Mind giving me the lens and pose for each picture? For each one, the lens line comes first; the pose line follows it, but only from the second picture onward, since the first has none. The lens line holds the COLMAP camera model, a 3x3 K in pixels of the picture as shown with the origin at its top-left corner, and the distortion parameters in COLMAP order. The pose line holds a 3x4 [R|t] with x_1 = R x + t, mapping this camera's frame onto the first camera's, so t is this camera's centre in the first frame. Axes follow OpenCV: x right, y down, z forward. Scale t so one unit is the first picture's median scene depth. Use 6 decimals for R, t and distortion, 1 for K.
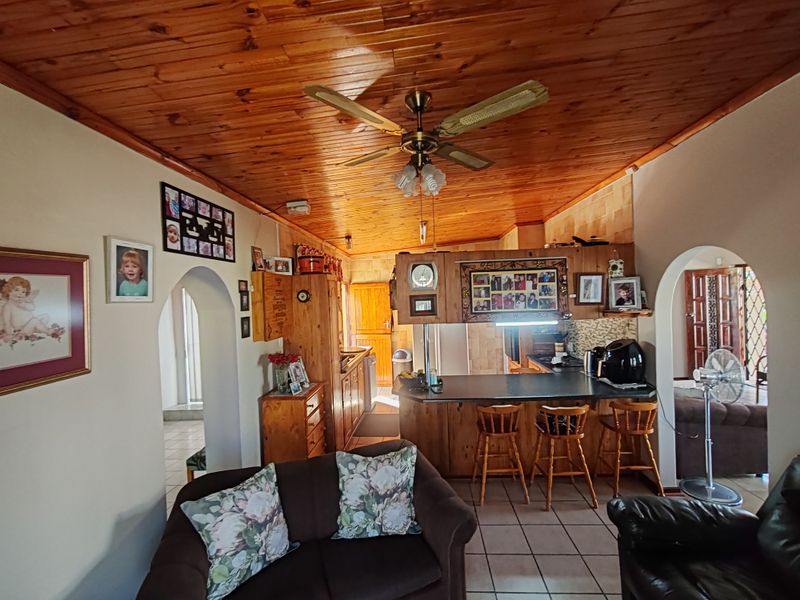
lens RADIAL K [[370.9, 0, 403.3], [0, 370.9, 304.4], [0, 0, 1]] dist [0.000718, -0.002165]
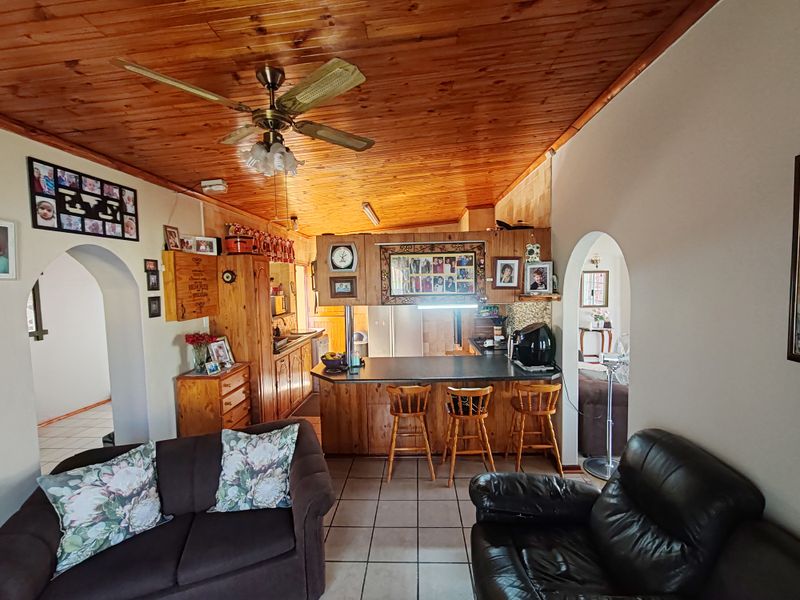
lens RADIAL K [[370.9, 0, 400.1], [0, 370.9, 305.5], [0, 0, 1]] dist [0.000718, -0.002165]
pose [[0.999755, 0.011178, 0.019114, 0.217762], [-0.012083, 0.998778, 0.047916, 0.002024], [-0.018555, -0.048135, 0.998668, -0.008173]]
